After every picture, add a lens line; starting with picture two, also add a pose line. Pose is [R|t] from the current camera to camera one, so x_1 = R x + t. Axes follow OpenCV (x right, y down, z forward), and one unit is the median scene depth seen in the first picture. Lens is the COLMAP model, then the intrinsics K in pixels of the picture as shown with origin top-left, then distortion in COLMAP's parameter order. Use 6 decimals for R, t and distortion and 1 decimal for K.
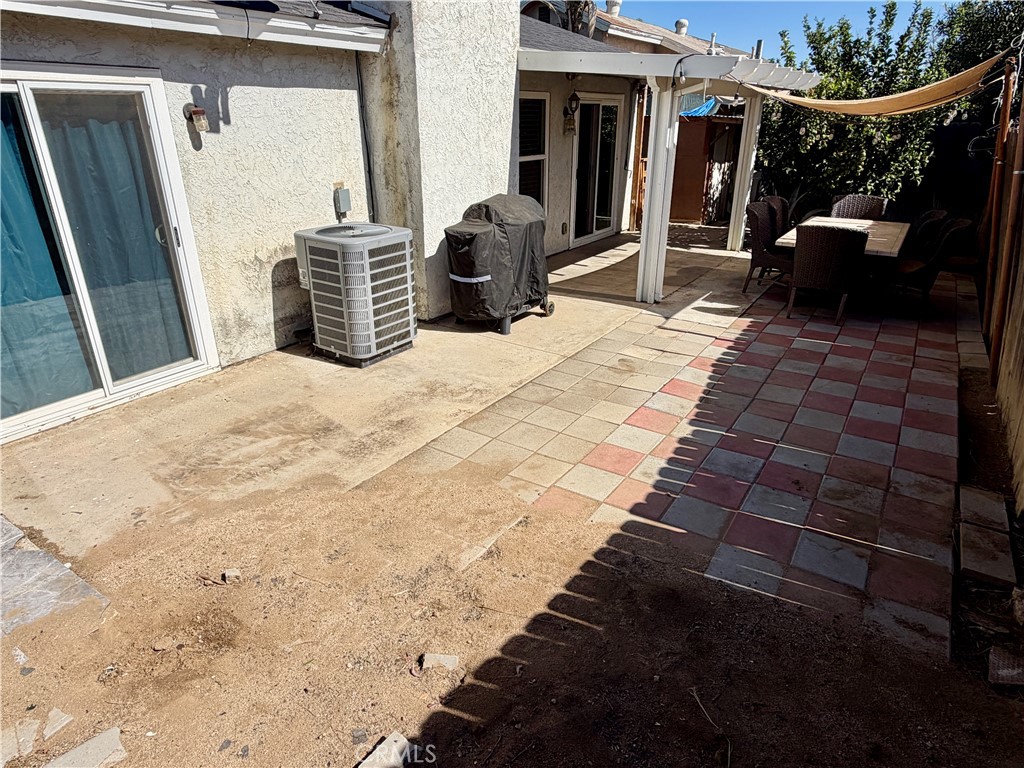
lens RADIAL K [[628.8, 0, 507.9], [0, 628.8, 382.5], [0, 0, 1]] dist [-0.006003, -0.000426]
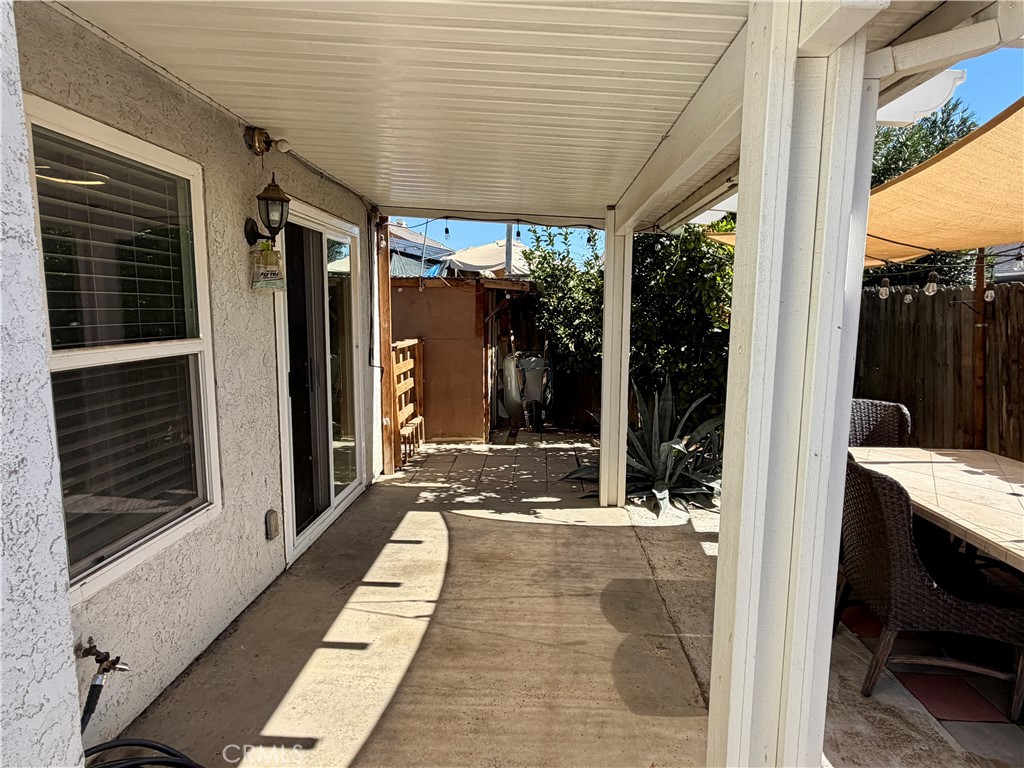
lens RADIAL K [[628.8, 0, 507.4], [0, 628.8, 392.5], [0, 0, 1]] dist [-0.006003, -0.000426]
pose [[0.869549, -0.063309, 0.489773, 0.032237], [0.189681, 0.958493, -0.212865, -0.206278], [-0.455968, 0.277997, 0.845465, 0.571673]]
